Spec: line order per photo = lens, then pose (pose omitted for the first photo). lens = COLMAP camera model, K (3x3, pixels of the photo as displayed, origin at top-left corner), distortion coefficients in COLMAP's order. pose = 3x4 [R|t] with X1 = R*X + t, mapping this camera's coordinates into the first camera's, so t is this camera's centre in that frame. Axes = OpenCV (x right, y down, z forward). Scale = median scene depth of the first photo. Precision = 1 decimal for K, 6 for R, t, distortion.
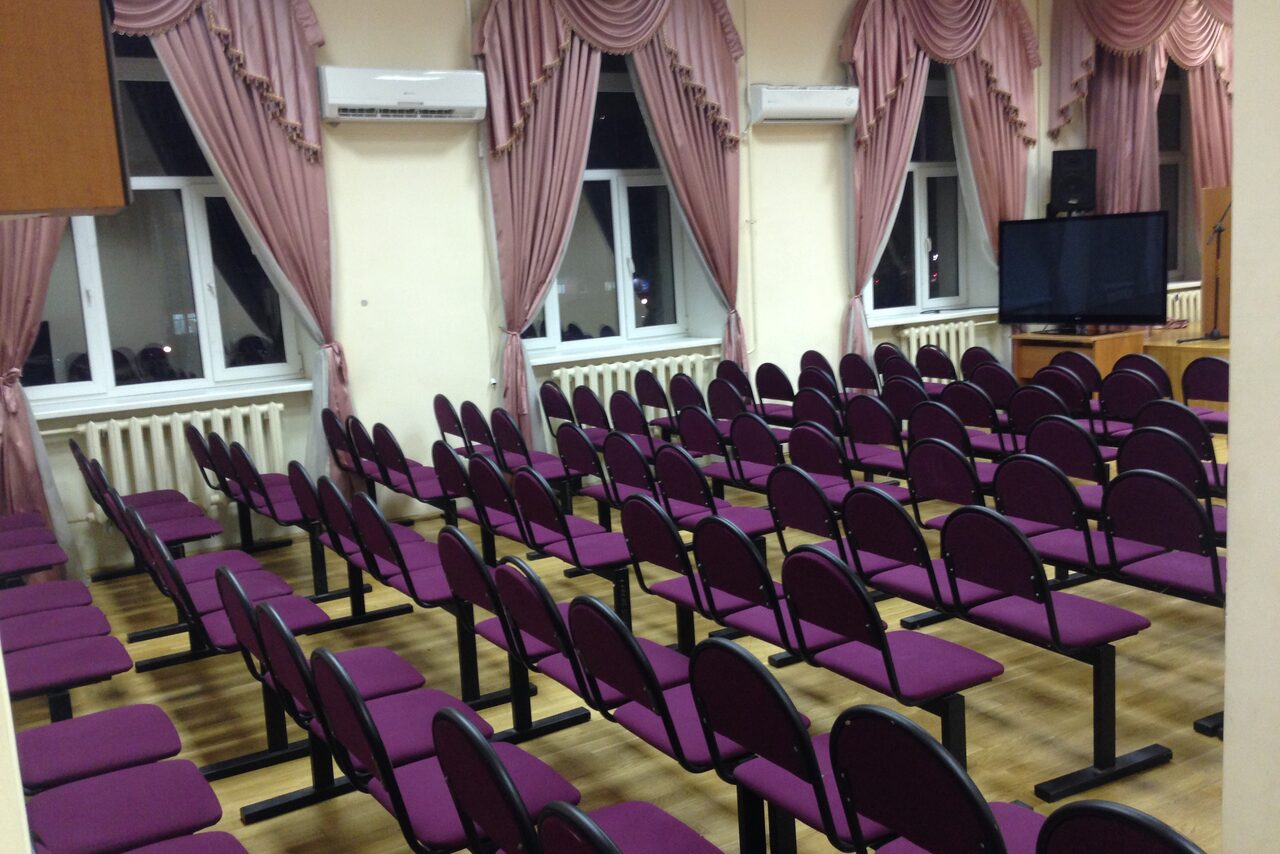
lens RADIAL K [[1191.9, 0, 640.0], [0, 1191.9, 427.0], [0, 0, 1]] dist [0.047789, -0.008593]
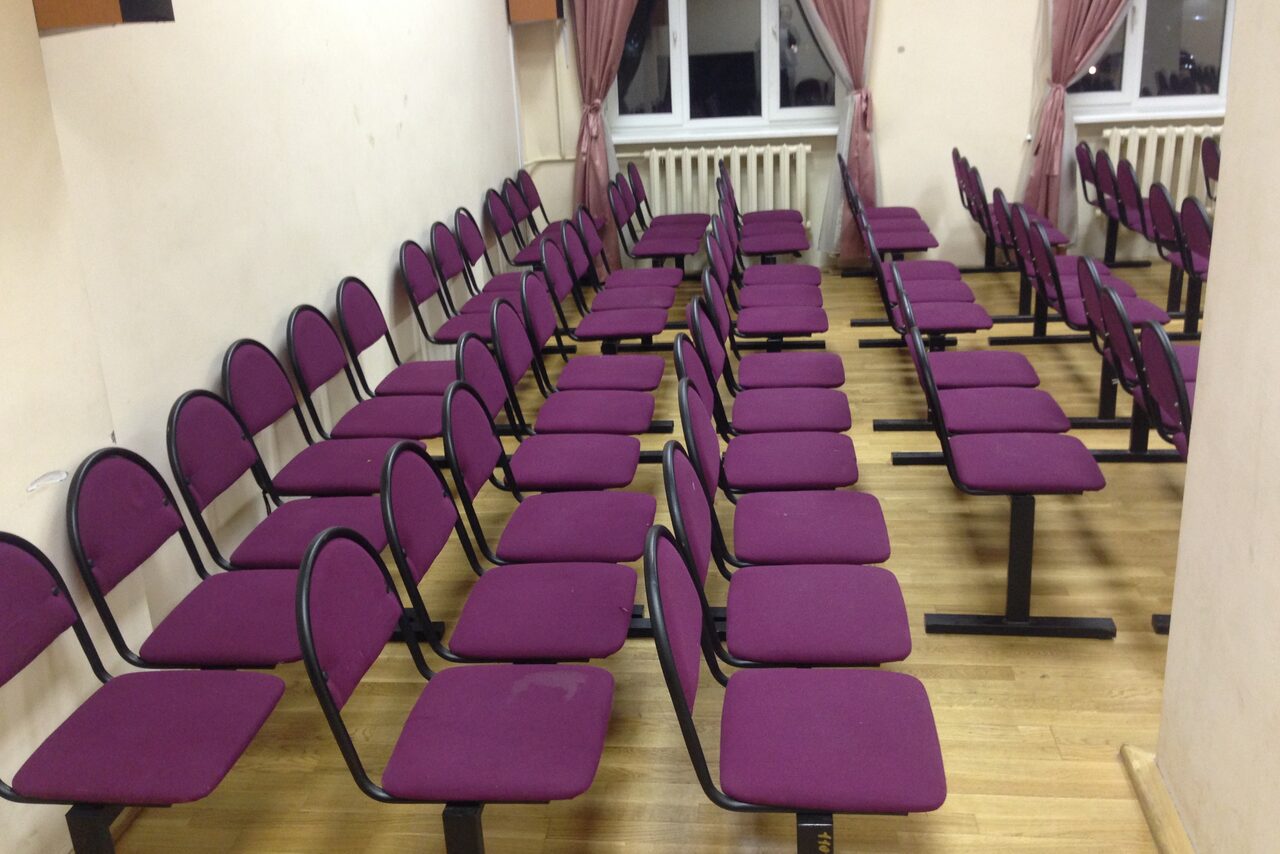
lens RADIAL K [[1191.9, 0, 640.0], [0, 1191.9, 427.0], [0, 0, 1]] dist [0.047789, -0.008593]
pose [[0.751845, 0.228580, -0.618450, 0.316395], [-0.083527, 0.963446, 0.254547, -0.036989], [0.654028, -0.139723, 0.743455, 0.053614]]
